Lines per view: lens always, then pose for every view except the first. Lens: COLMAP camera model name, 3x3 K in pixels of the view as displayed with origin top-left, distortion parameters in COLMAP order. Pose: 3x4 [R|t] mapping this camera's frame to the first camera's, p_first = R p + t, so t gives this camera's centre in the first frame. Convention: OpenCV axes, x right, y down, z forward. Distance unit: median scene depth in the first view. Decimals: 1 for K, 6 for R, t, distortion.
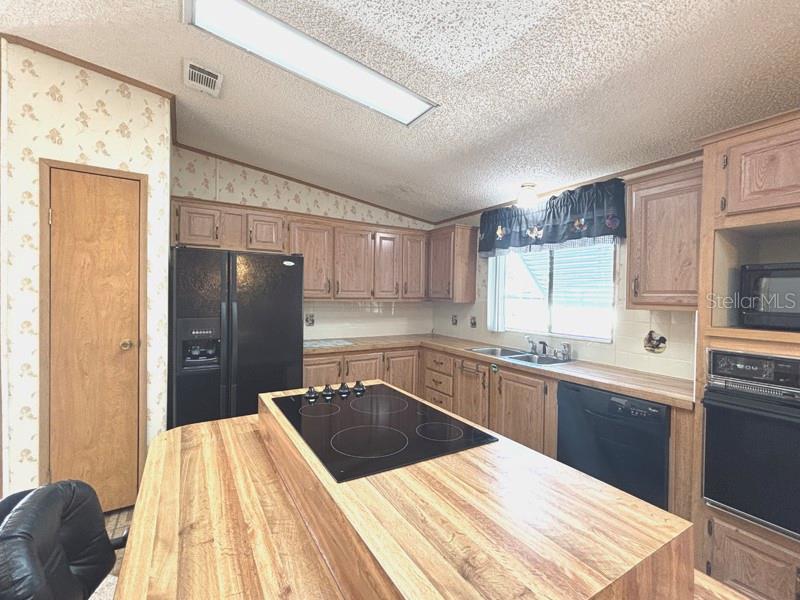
lens RADIAL K [[354.6, 0, 403.5], [0, 354.6, 303.1], [0, 0, 1]] dist [-0.004029, 0.000305]
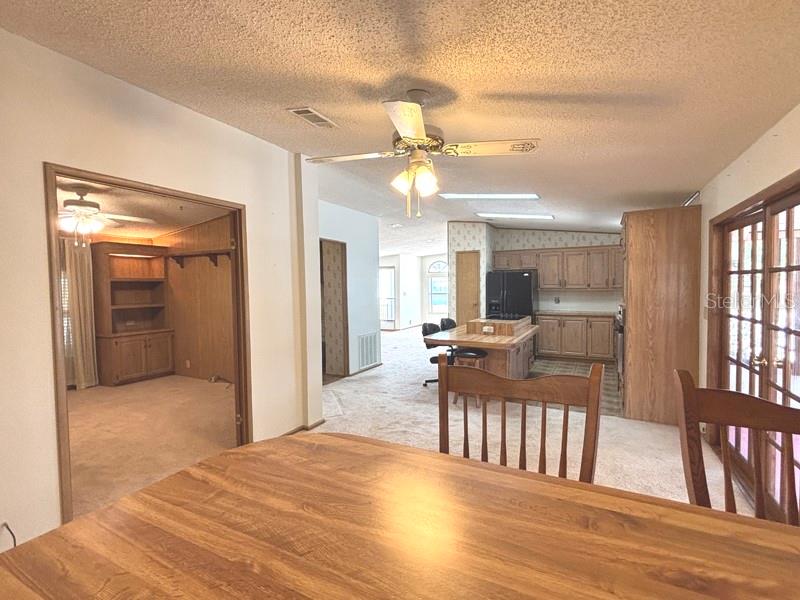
lens RADIAL K [[382.3, 0, 389.8], [0, 382.3, 298.2], [0, 0, 1]] dist [-0.001382, -0.000138]
pose [[0.501675, 0.002395, -0.865053, 1.246540], [-0.001320, 0.999997, 0.002003, 0.038344], [0.865055, 0.000137, 0.501676, -0.956512]]
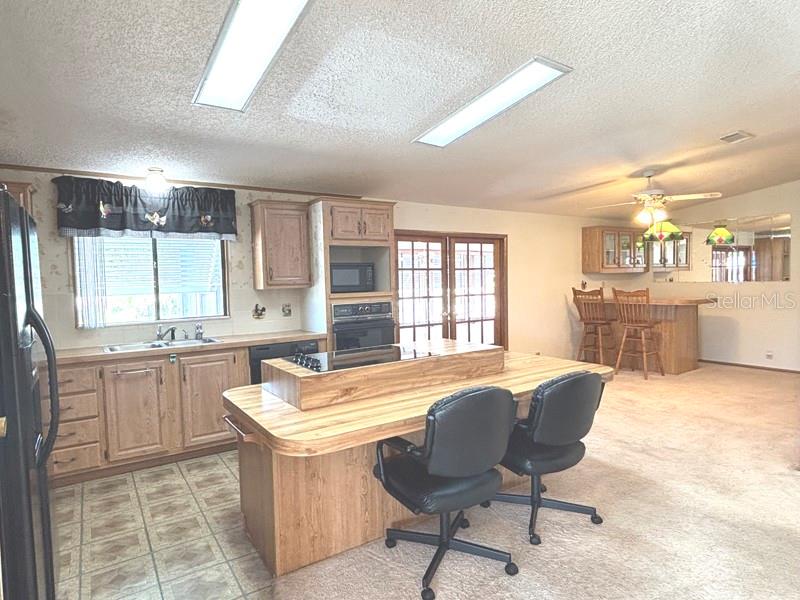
lens RADIAL K [[465.6, 0, 398.7], [0, 465.6, 298.6], [0, 0, 1]] dist [-0.012973, -0.014720]
pose [[-0.054358, -0.055715, 0.996966, -0.915274], [0.045973, 0.997244, 0.058237, -0.021345], [-0.997463, 0.048999, -0.051647, 0.393035]]
